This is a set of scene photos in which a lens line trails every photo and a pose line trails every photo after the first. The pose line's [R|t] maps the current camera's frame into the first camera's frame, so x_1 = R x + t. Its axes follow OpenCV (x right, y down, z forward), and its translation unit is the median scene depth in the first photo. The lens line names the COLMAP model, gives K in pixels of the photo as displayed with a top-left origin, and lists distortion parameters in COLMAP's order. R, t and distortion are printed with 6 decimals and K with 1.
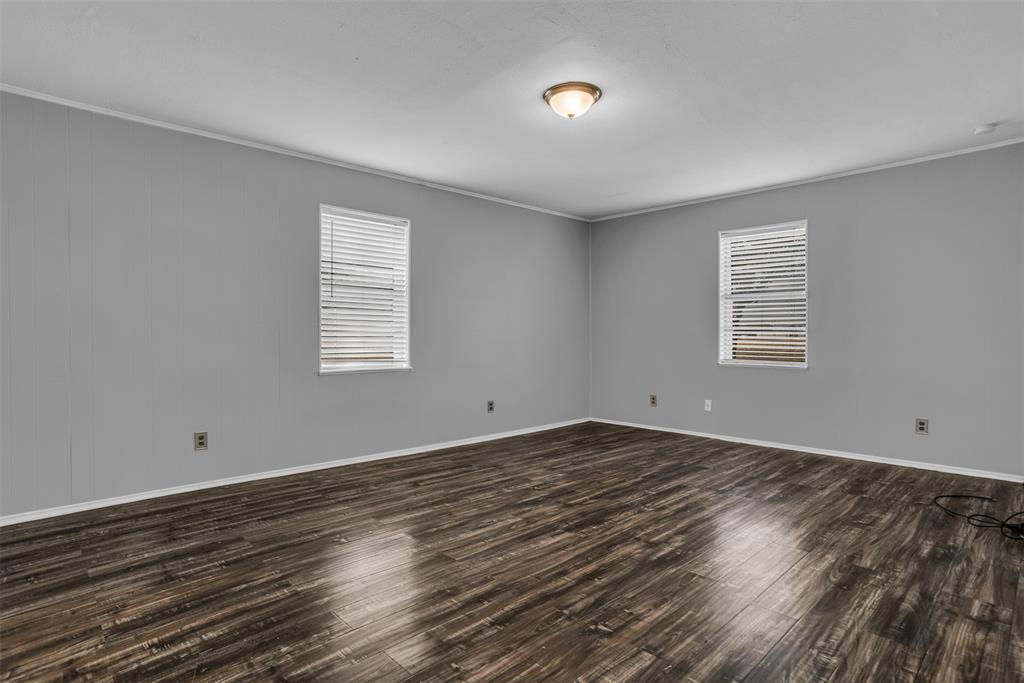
lens RADIAL K [[537.7, 0, 509.9], [0, 537.7, 338.4], [0, 0, 1]] dist [-0.076529, 0.048662]
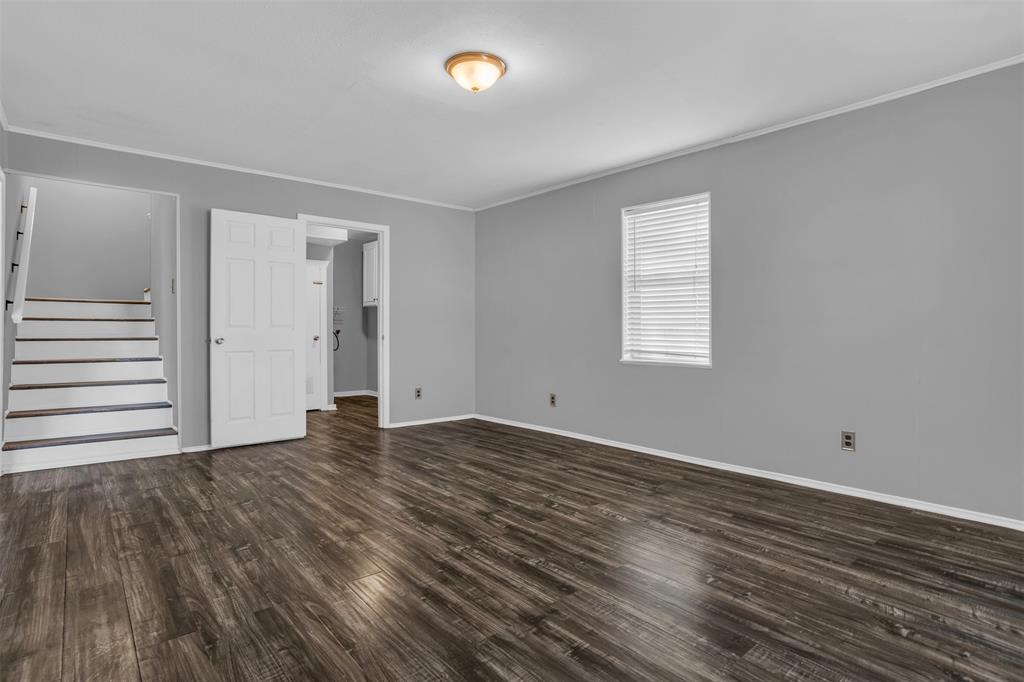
lens RADIAL K [[537.7, 0, 509.9], [0, 537.7, 337.9], [0, 0, 1]] dist [-0.076529, 0.048662]
pose [[-0.067379, 0.014497, -0.997622, 1.009544], [-0.004737, 0.999879, 0.014849, 0.000989], [0.997716, 0.005726, -0.067302, 1.106539]]
